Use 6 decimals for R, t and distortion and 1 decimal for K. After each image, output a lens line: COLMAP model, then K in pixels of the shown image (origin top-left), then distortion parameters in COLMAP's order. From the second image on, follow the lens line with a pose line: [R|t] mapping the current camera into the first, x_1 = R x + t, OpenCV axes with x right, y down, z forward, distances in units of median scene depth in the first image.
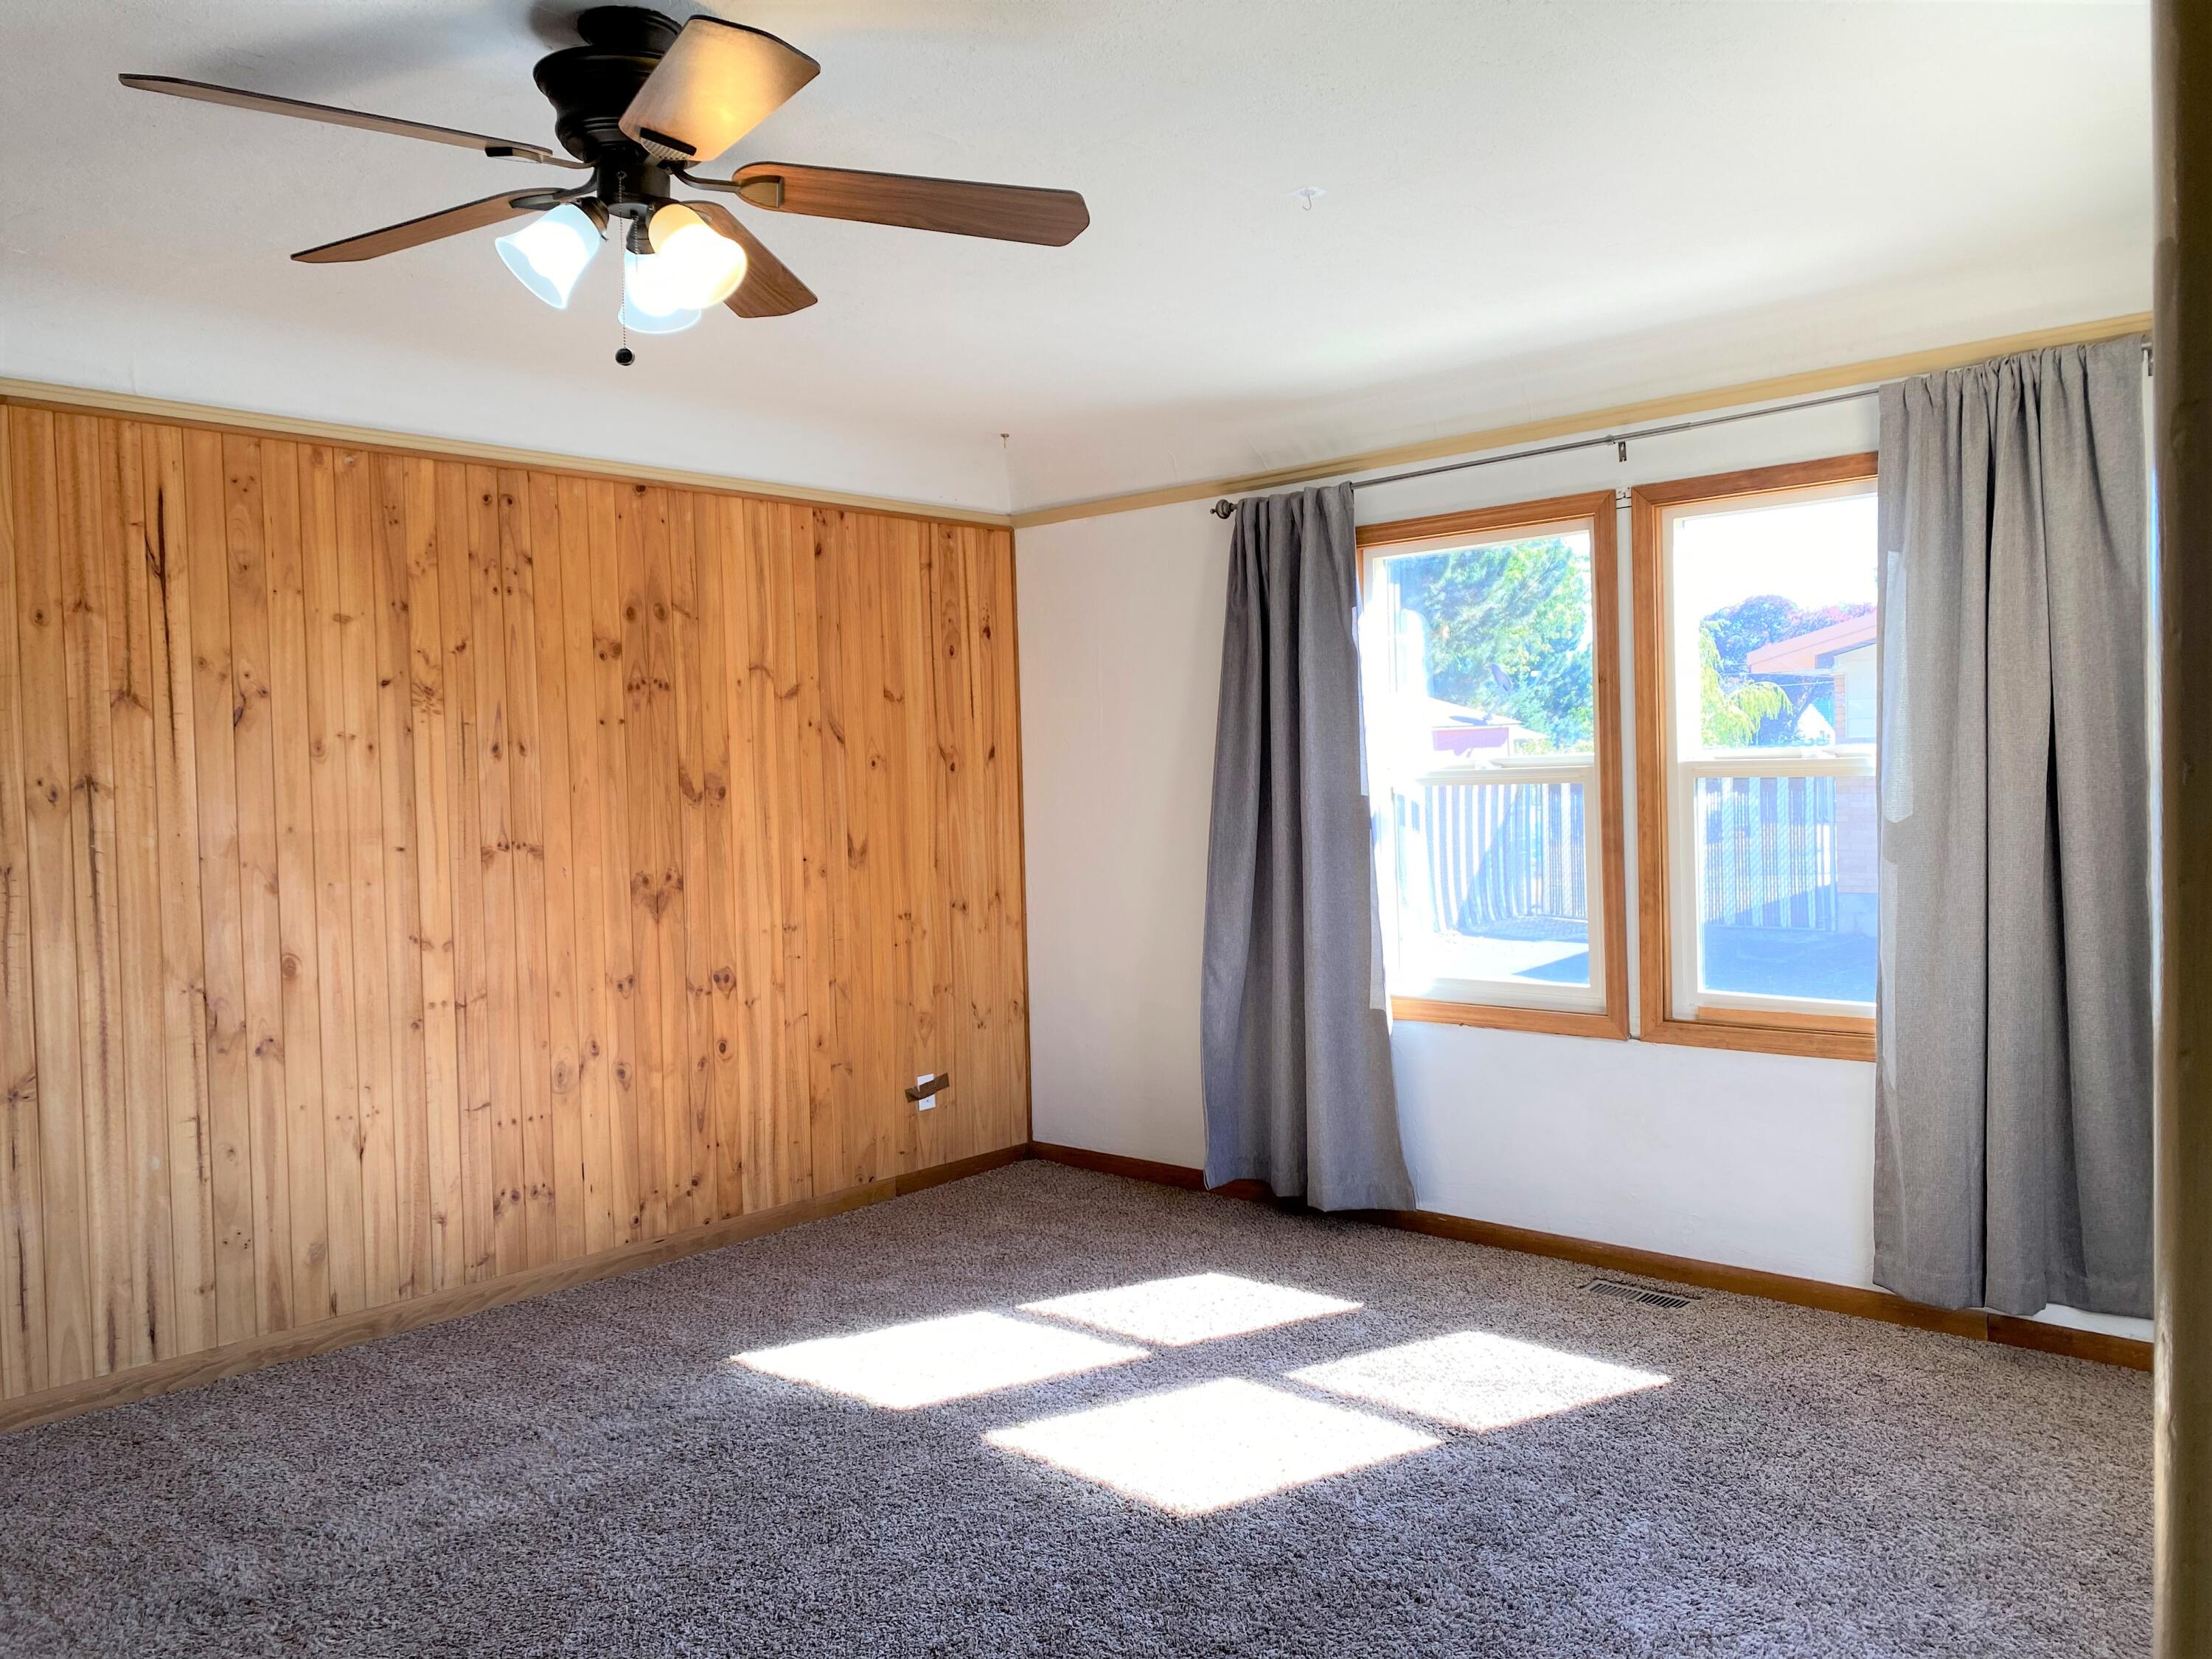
lens RADIAL K [[1683.9, 0, 1101.9], [0, 1683.9, 821.0], [0, 0, 1]] dist [0.044347, -0.035381]
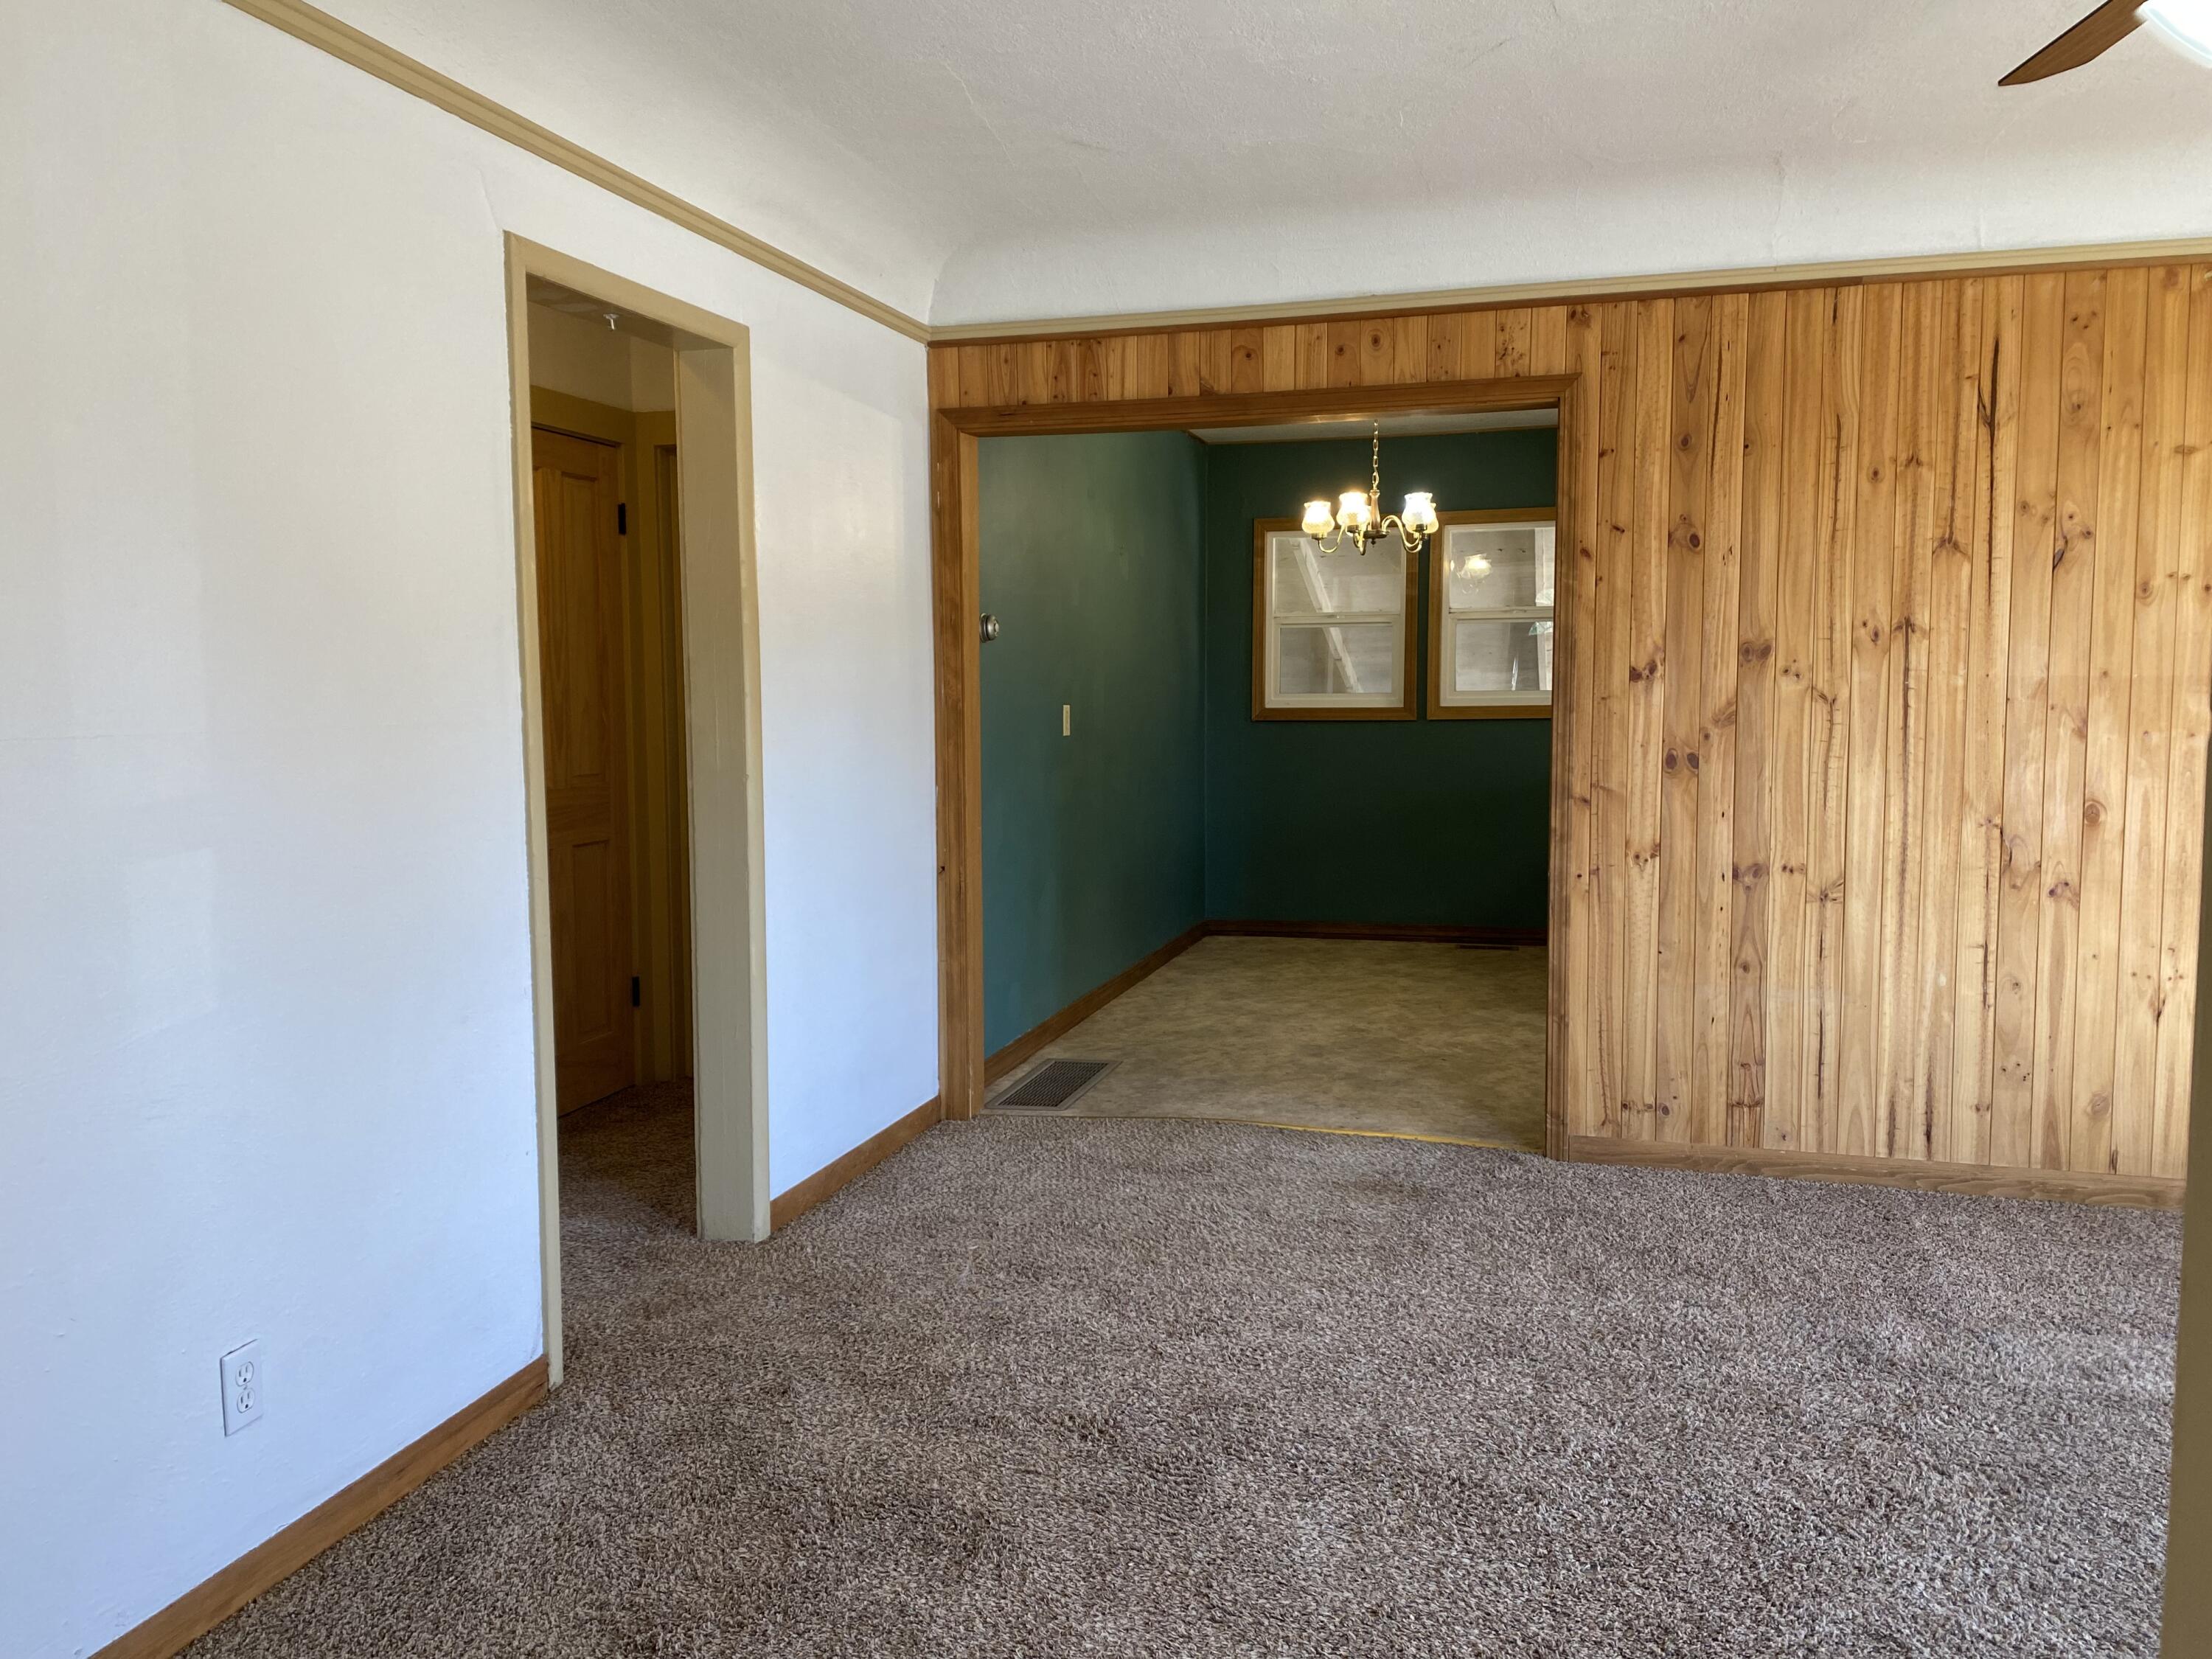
lens RADIAL K [[1683.9, 0, 1107.1], [0, 1683.9, 814.6], [0, 0, 1]] dist [0.044347, -0.035381]
pose [[0.458219, 0.094668, -0.883784, 0.141907], [-0.033129, 0.995440, 0.089451, 0.018037], [0.888222, -0.011709, 0.459266, 0.038495]]
